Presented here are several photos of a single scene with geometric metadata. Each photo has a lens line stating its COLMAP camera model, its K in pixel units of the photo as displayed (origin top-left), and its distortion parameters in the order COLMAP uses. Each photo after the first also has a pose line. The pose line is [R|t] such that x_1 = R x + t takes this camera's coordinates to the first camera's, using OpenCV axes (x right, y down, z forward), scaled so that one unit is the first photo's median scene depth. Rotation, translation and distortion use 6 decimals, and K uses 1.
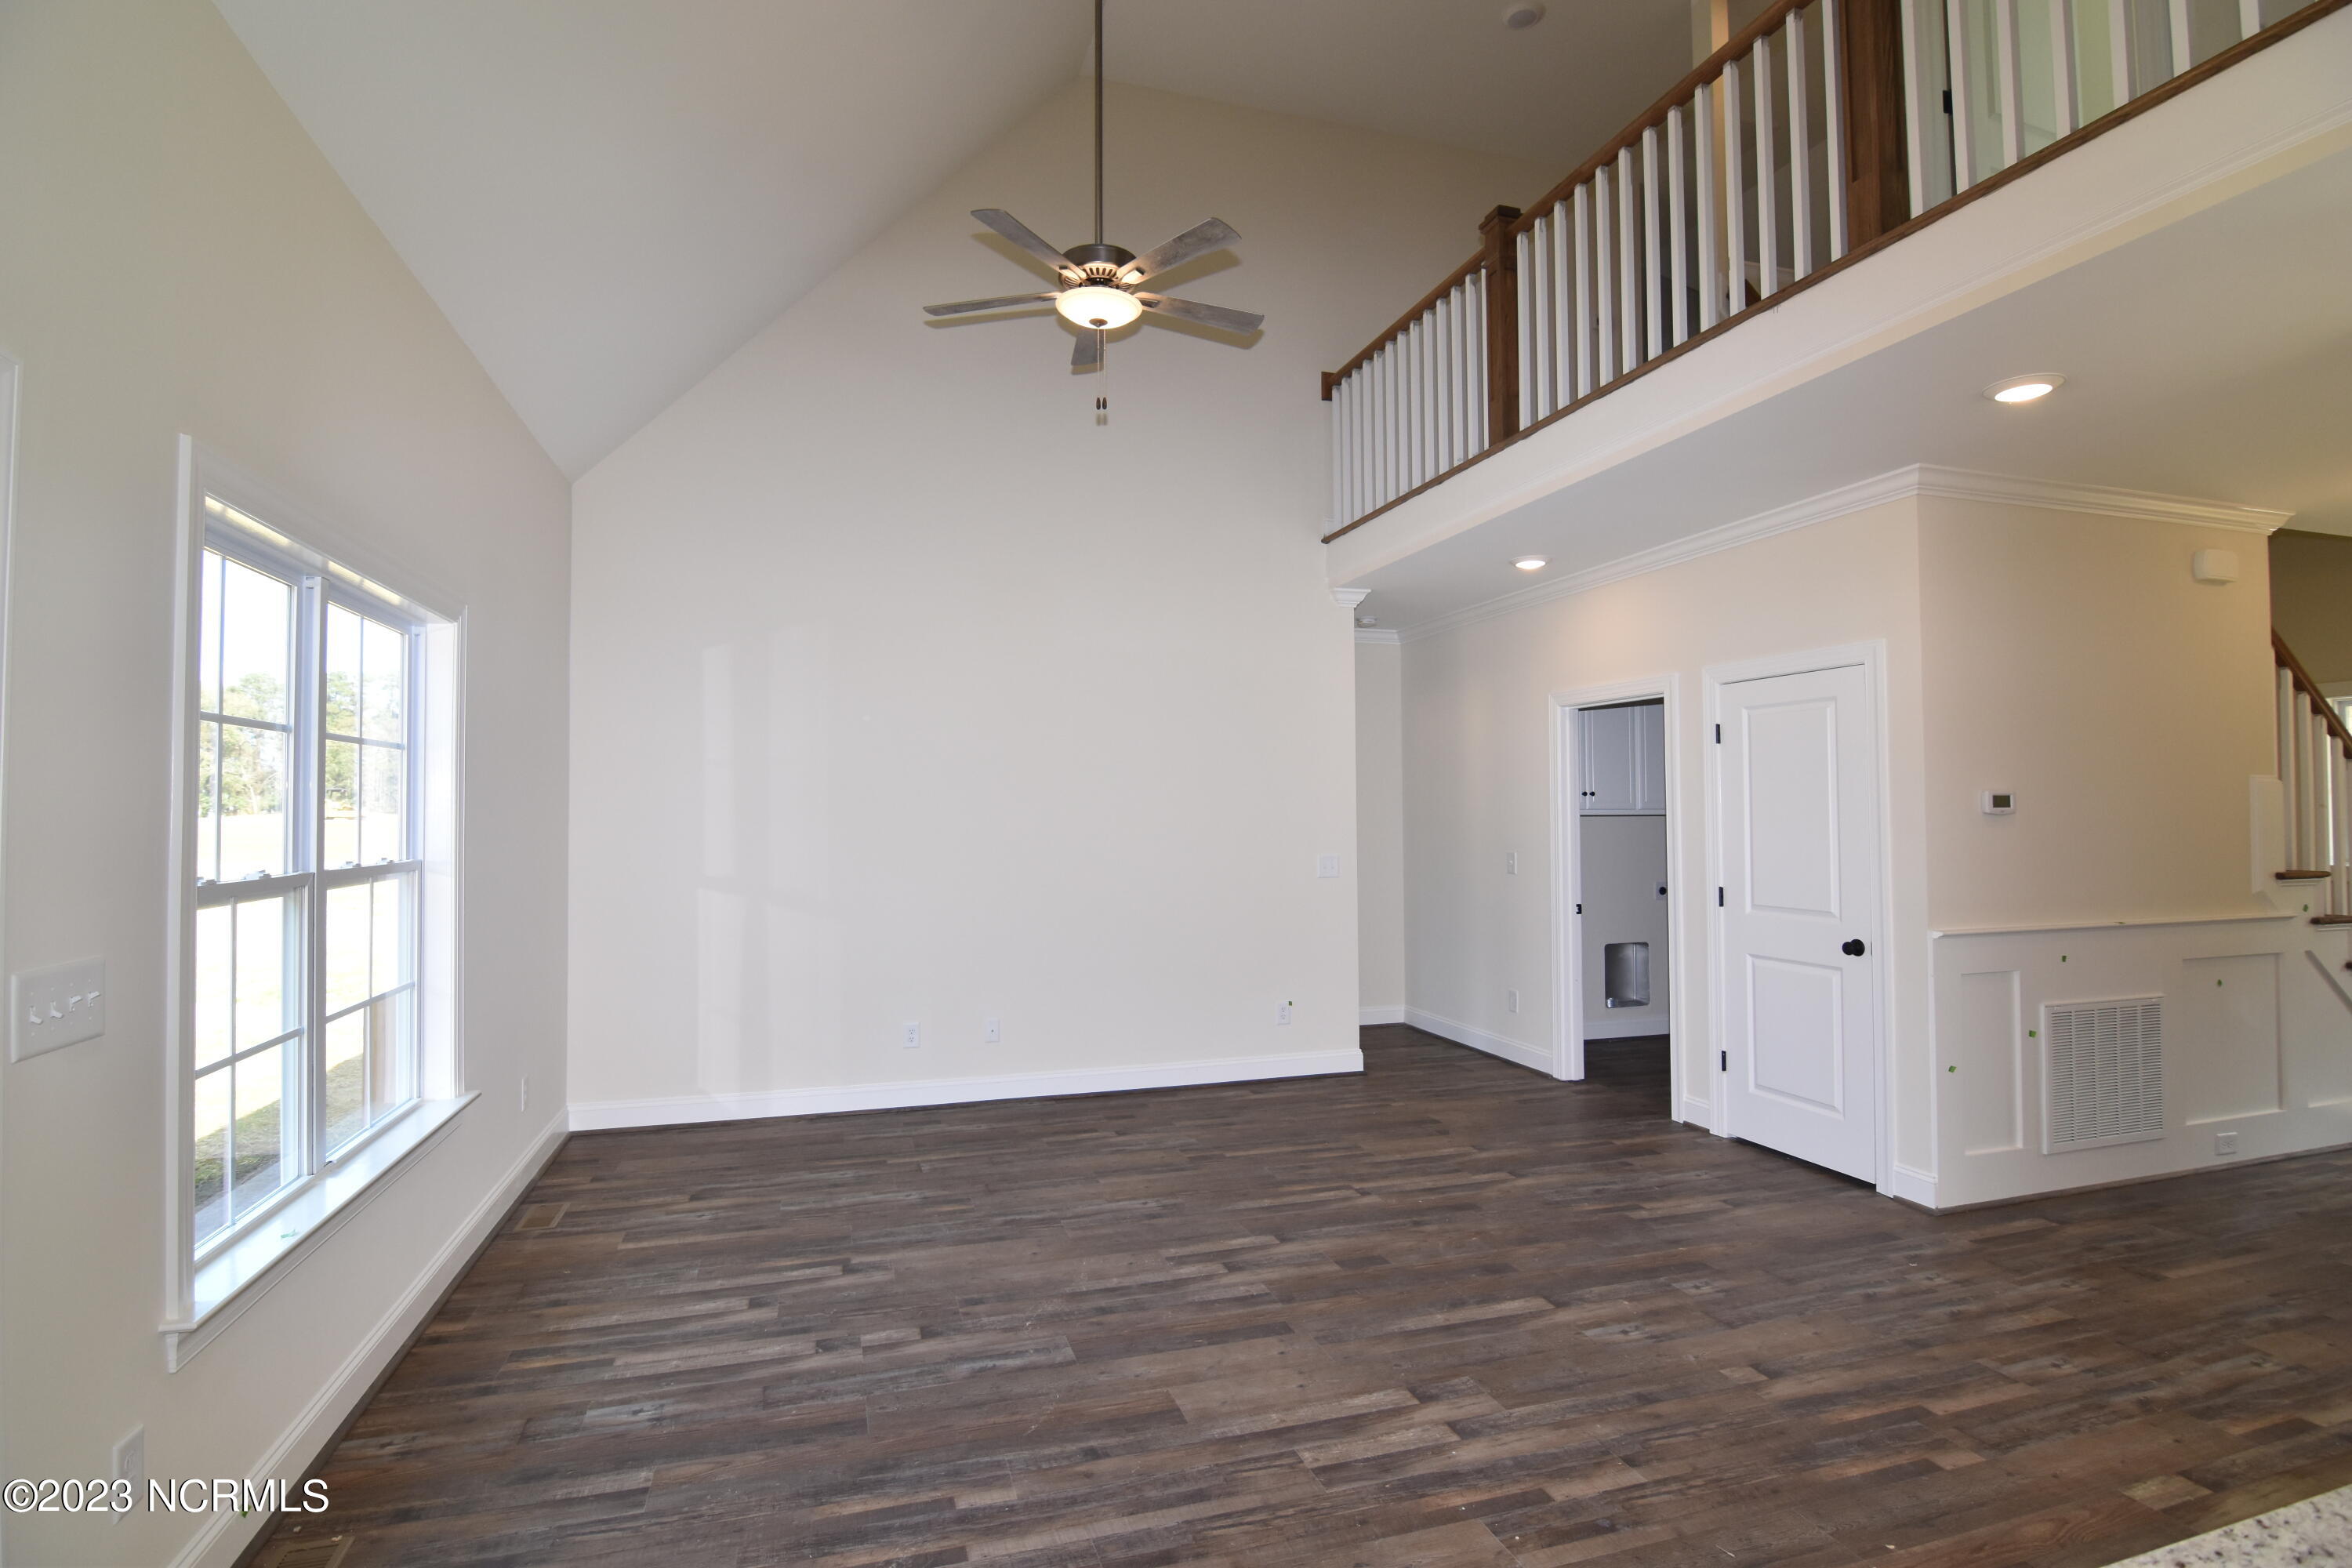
lens RADIAL K [[1140.9, 0, 1170.2], [0, 1140.9, 784.6], [0, 0, 1]] dist [-0.030952, 0.000003]
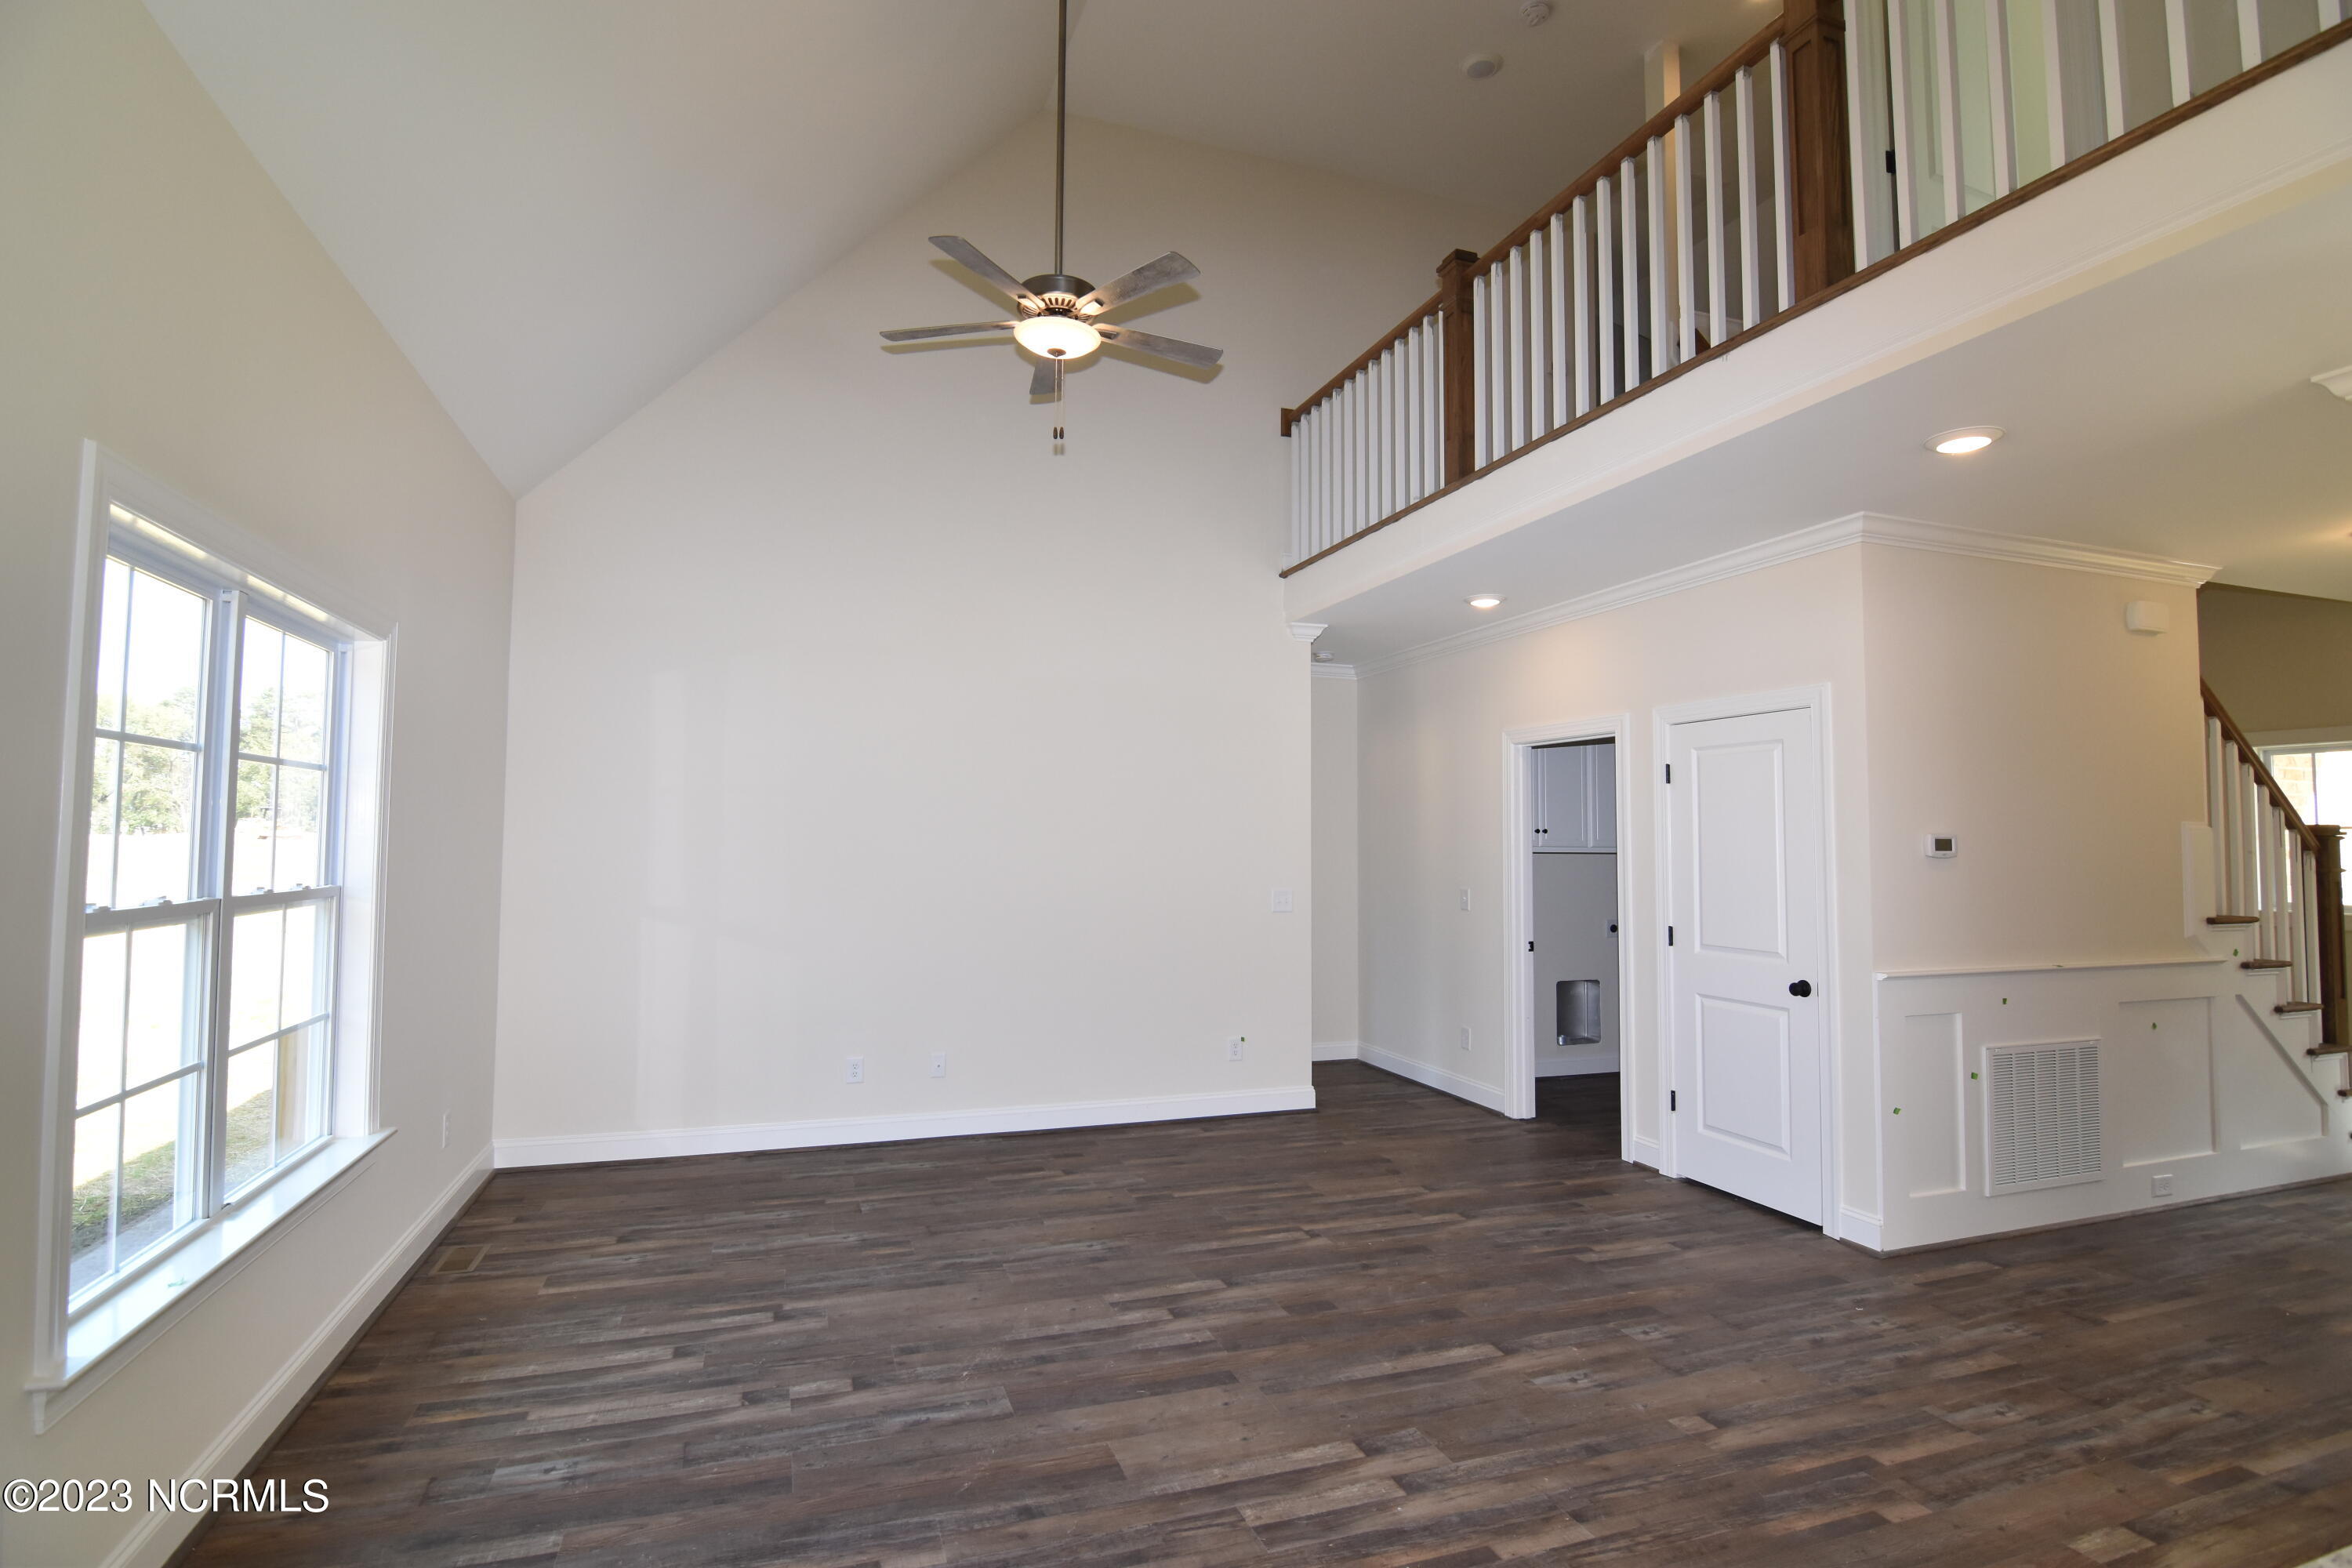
lens RADIAL K [[1140.9, 0, 1173.2], [0, 1140.9, 782.7], [0, 0, 1]] dist [-0.030952, 0.000003]
pose [[0.999159, 0.014545, 0.038349, 0.007375], [-0.013464, 0.999509, -0.028305, -0.003530], [-0.038741, 0.027765, 0.998863, 0.013076]]
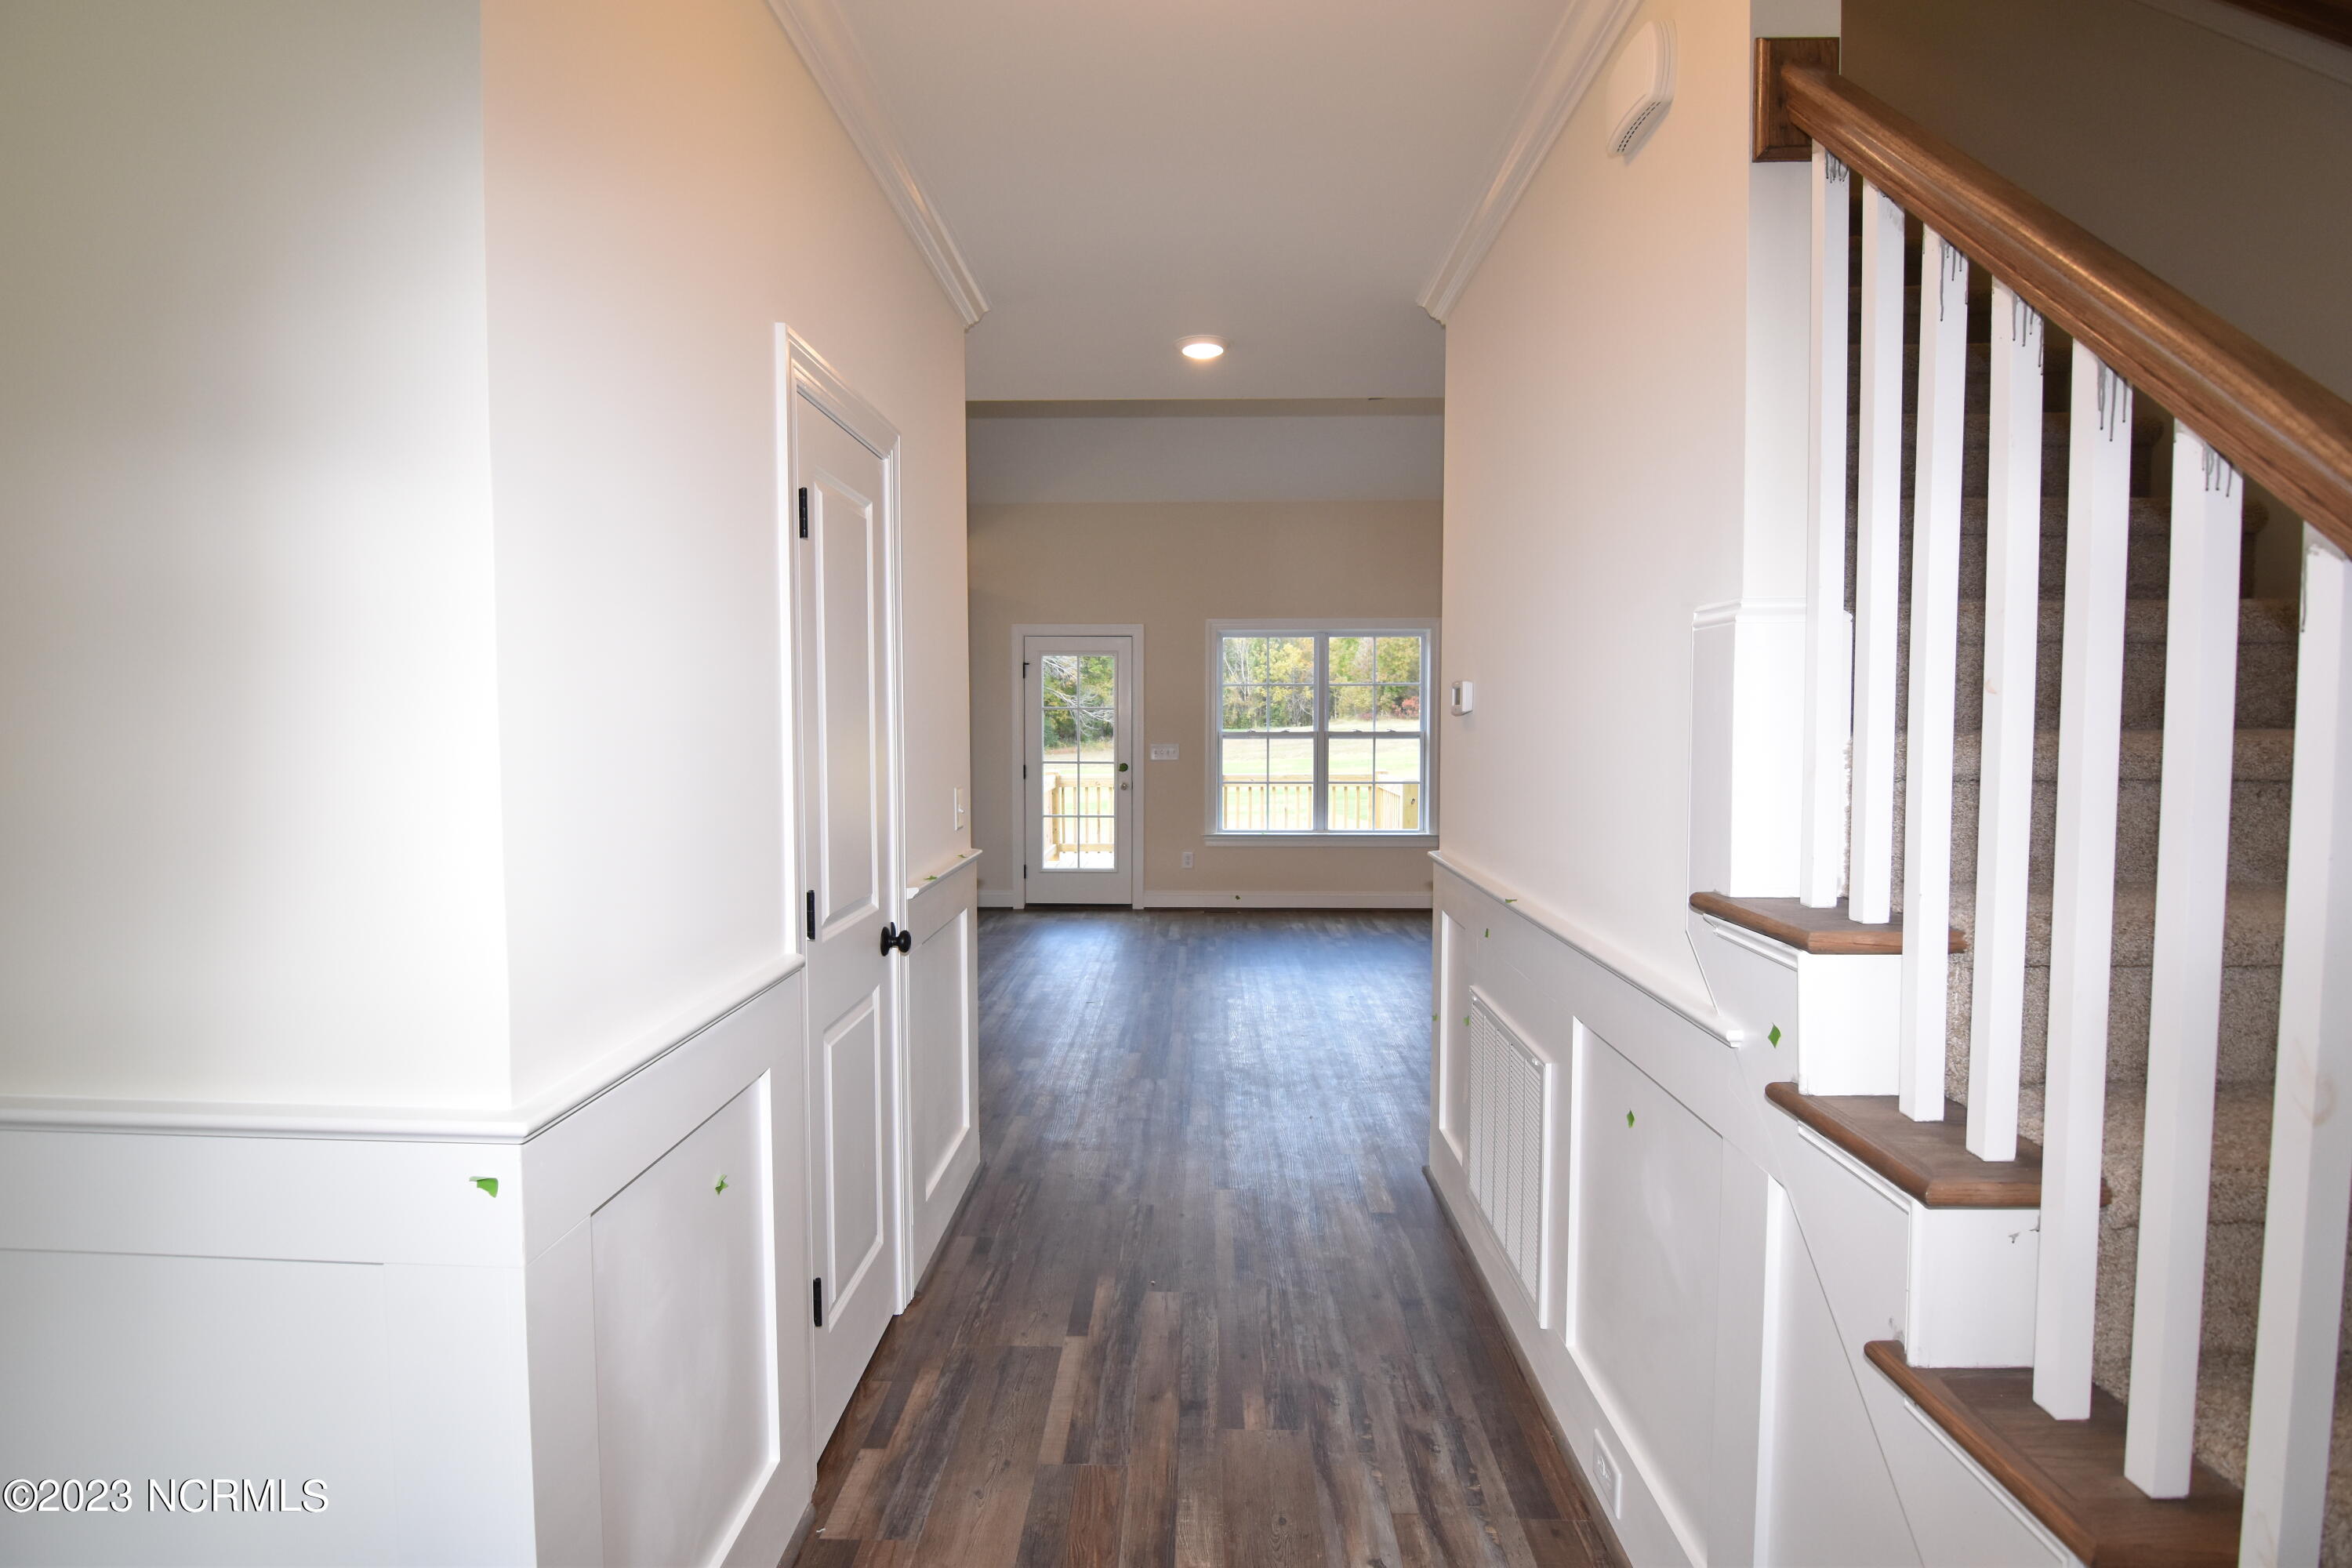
lens RADIAL K [[1184.5, 0, 1176.0], [0, 1184.5, 783.6], [0, 0, 1]] dist [-0.000142, -0.000010]
pose [[-0.313784, 0.055439, -0.947875, 0.727747], [0.019254, 0.998460, 0.052024, 0.009617], [0.949299, -0.001926, -0.314368, 0.502666]]
